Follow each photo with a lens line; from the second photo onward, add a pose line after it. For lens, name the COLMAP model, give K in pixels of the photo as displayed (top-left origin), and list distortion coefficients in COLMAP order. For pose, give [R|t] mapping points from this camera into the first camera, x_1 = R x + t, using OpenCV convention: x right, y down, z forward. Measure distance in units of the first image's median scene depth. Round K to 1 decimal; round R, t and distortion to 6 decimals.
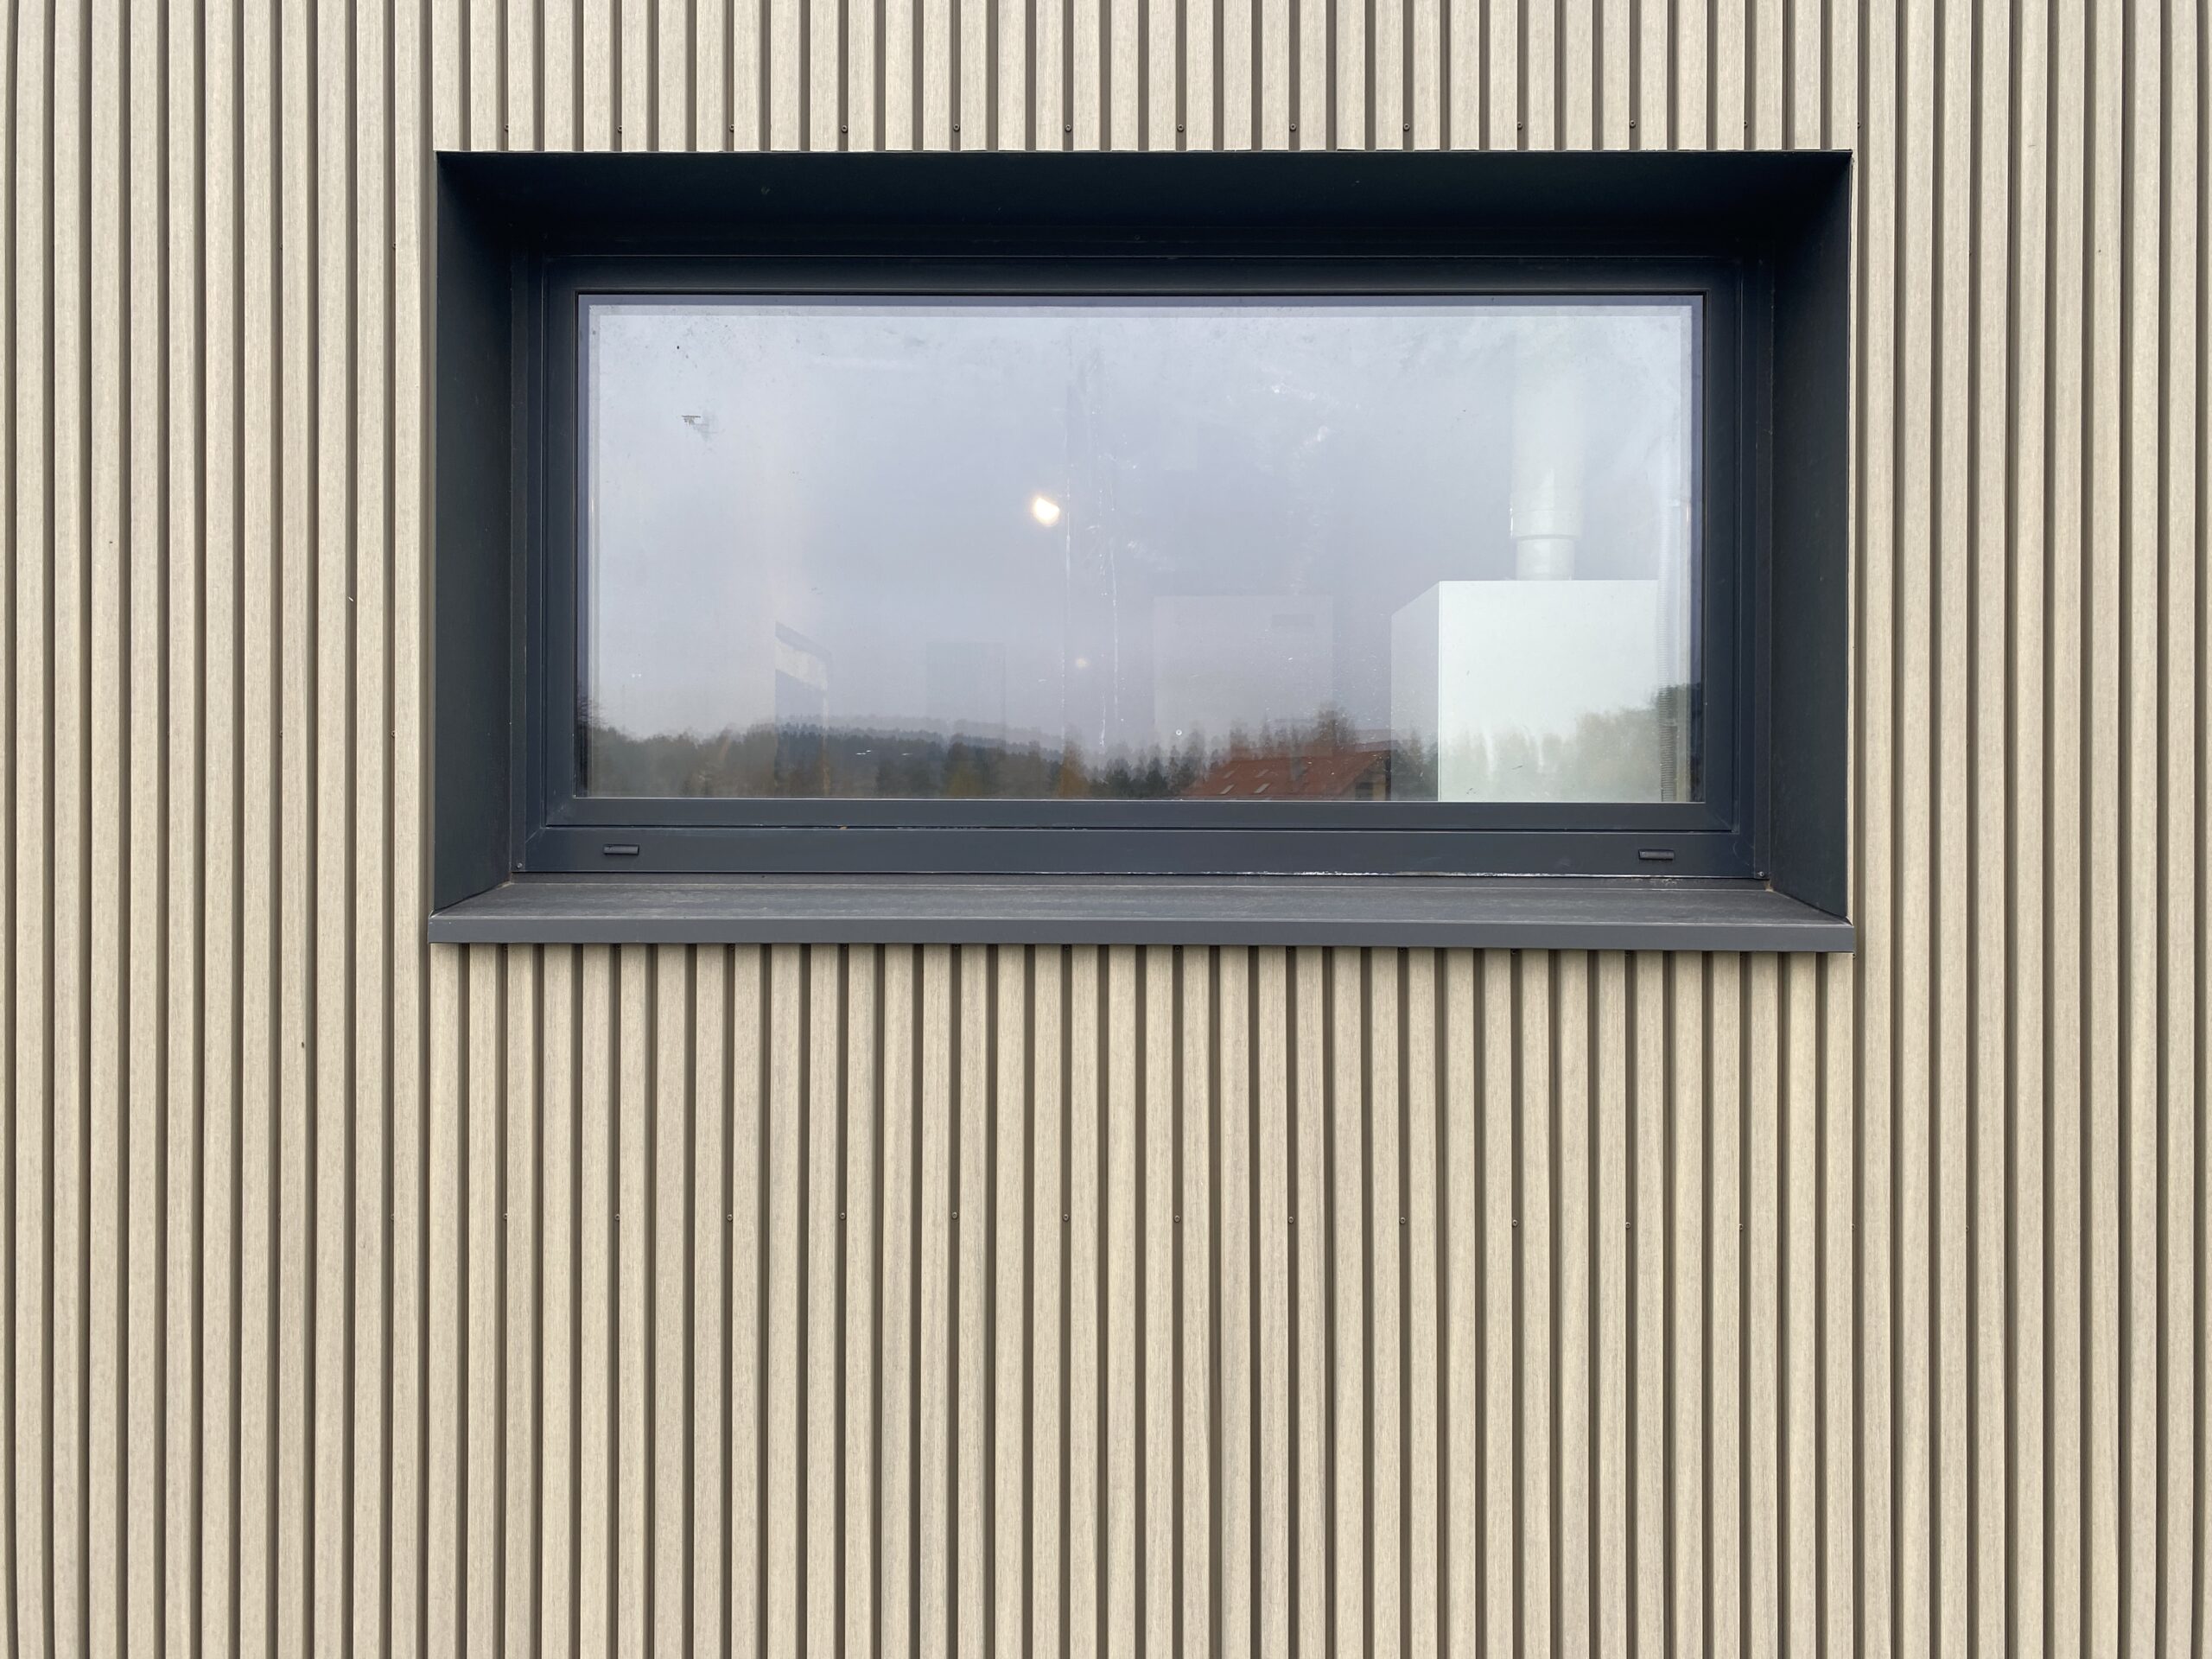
lens RADIAL K [[1663.4, 0, 1106.0], [0, 1663.4, 829.5], [0, 0, 1]] dist [0.020556, -0.035865]
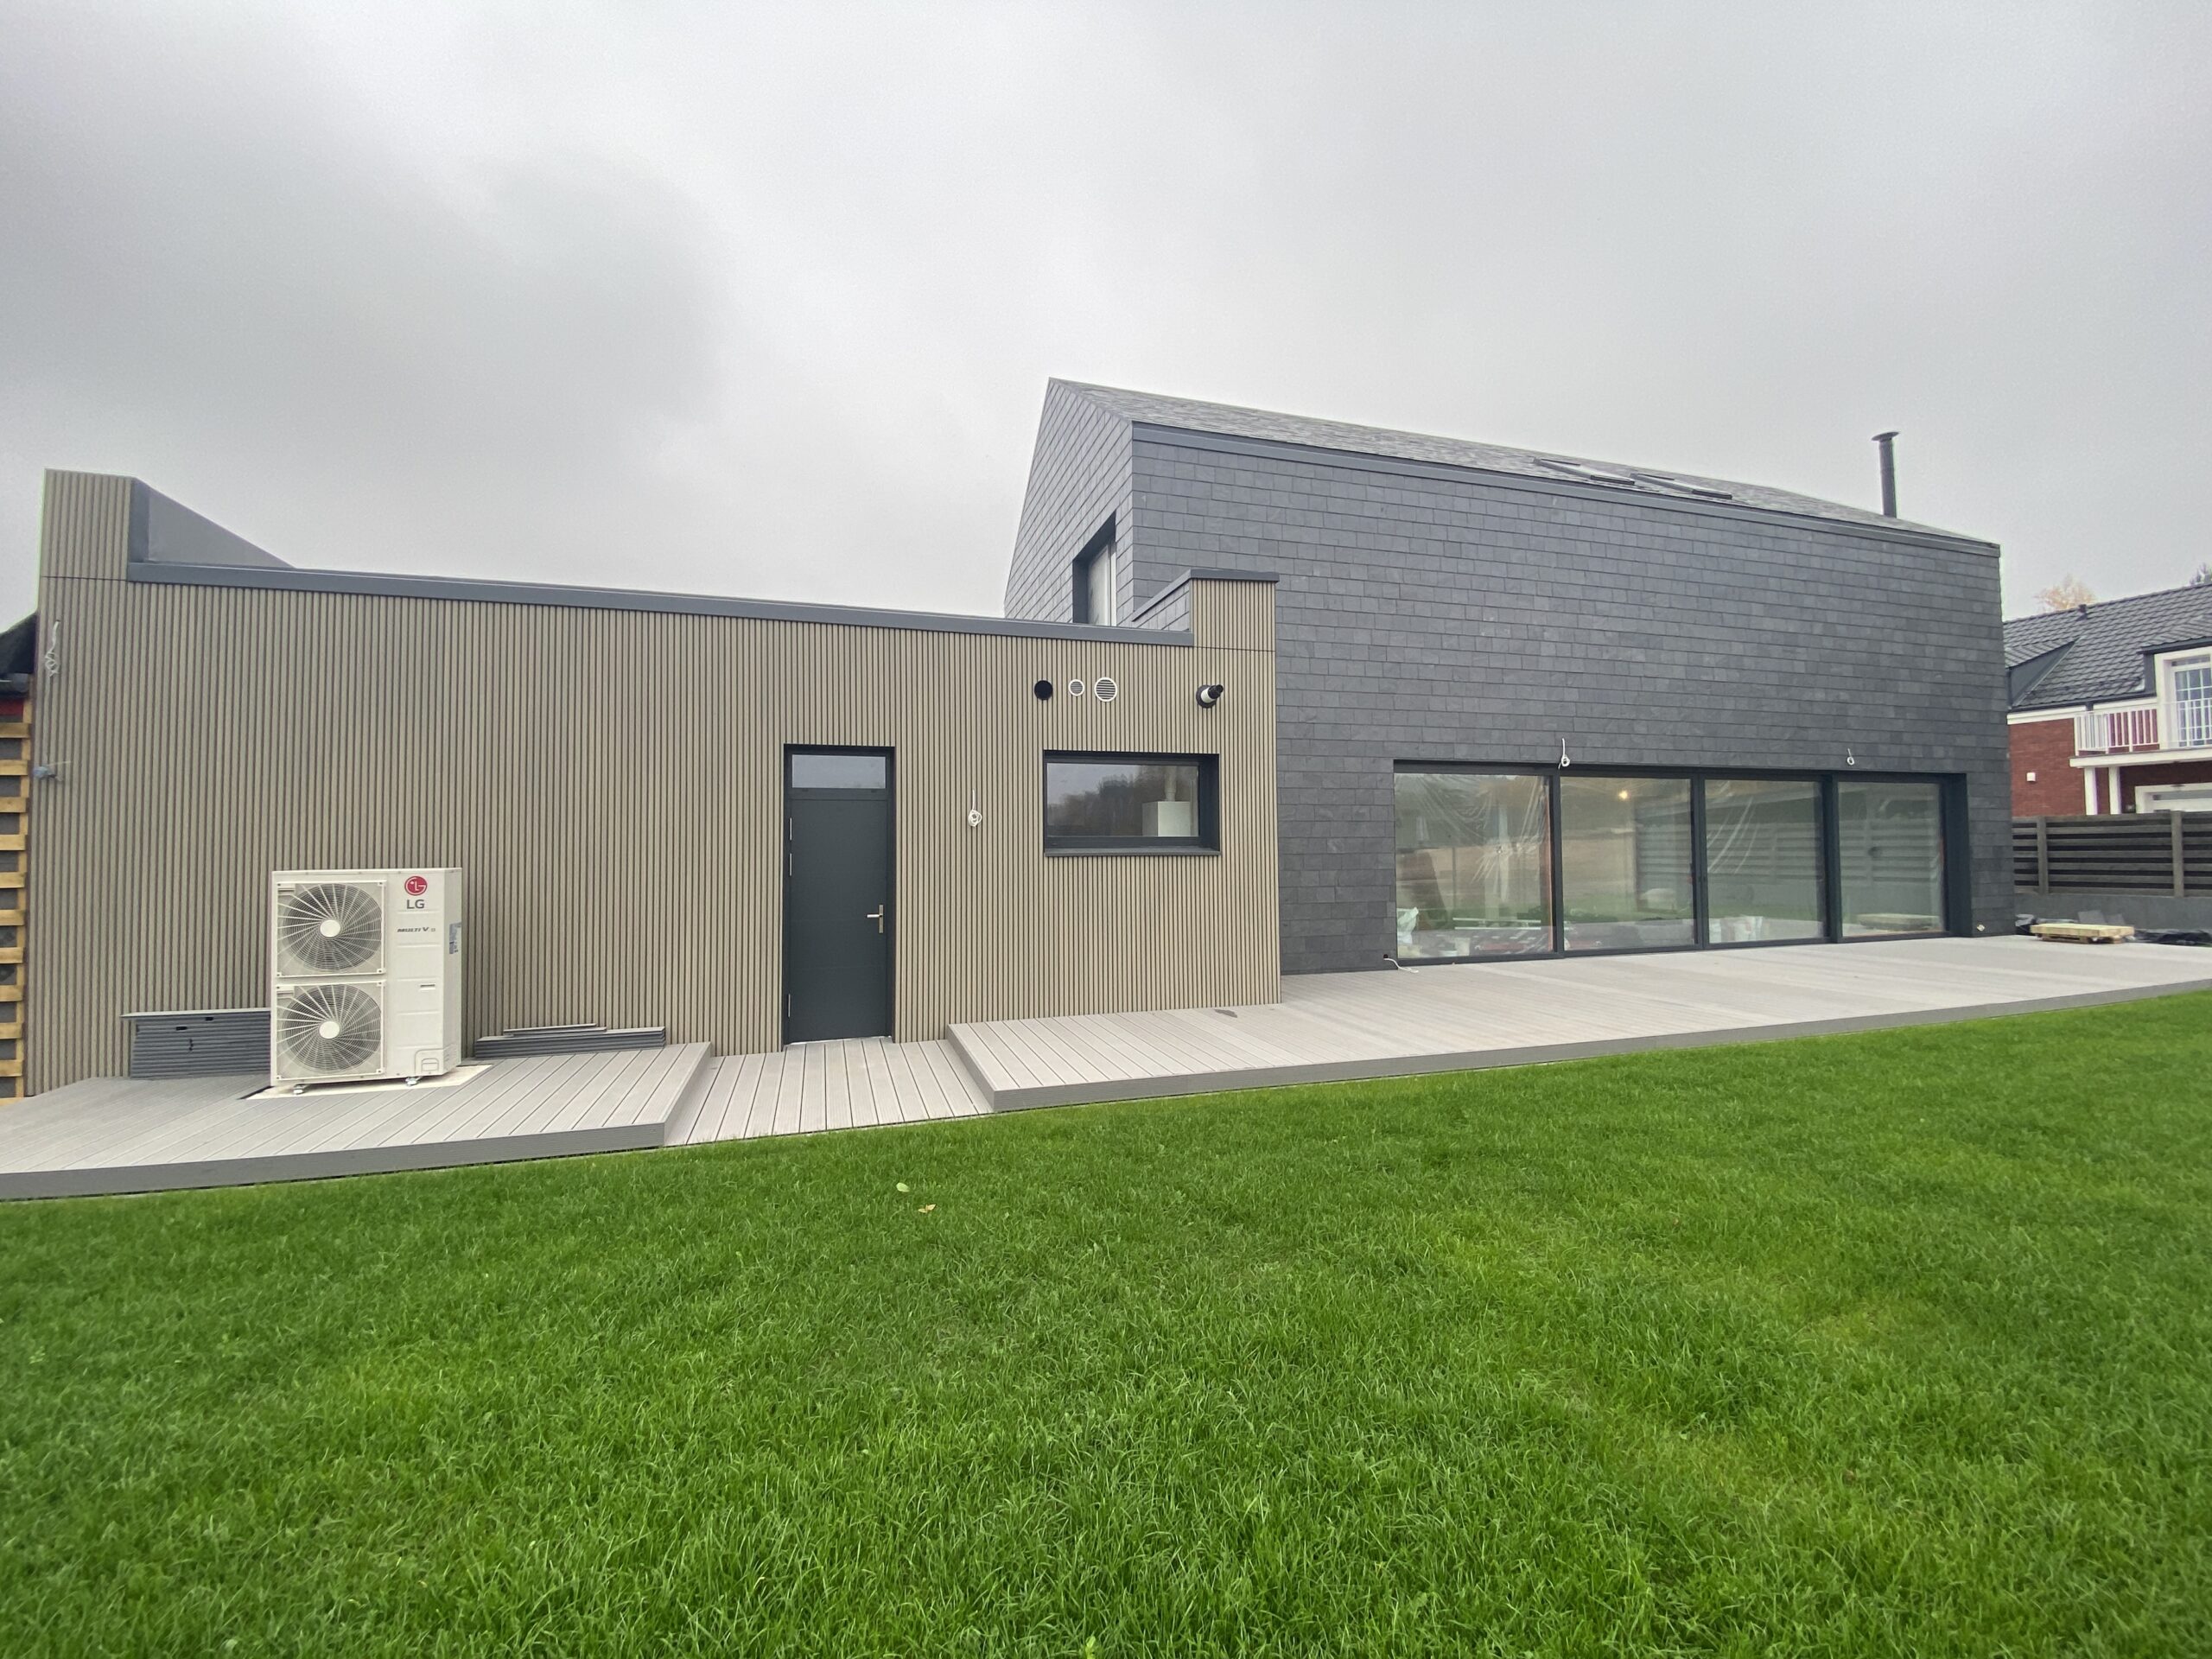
lens RADIAL K [[878.1, 0, 1097.6], [0, 878.1, 824.3], [0, 0, 1]] dist [-0.001043, -0.013675]
pose [[0.956051, -0.002153, 0.293191, -1.302950], [0.013053, 0.999294, -0.035227, 0.065975], [-0.292908, 0.037506, 0.955405, -2.747156]]
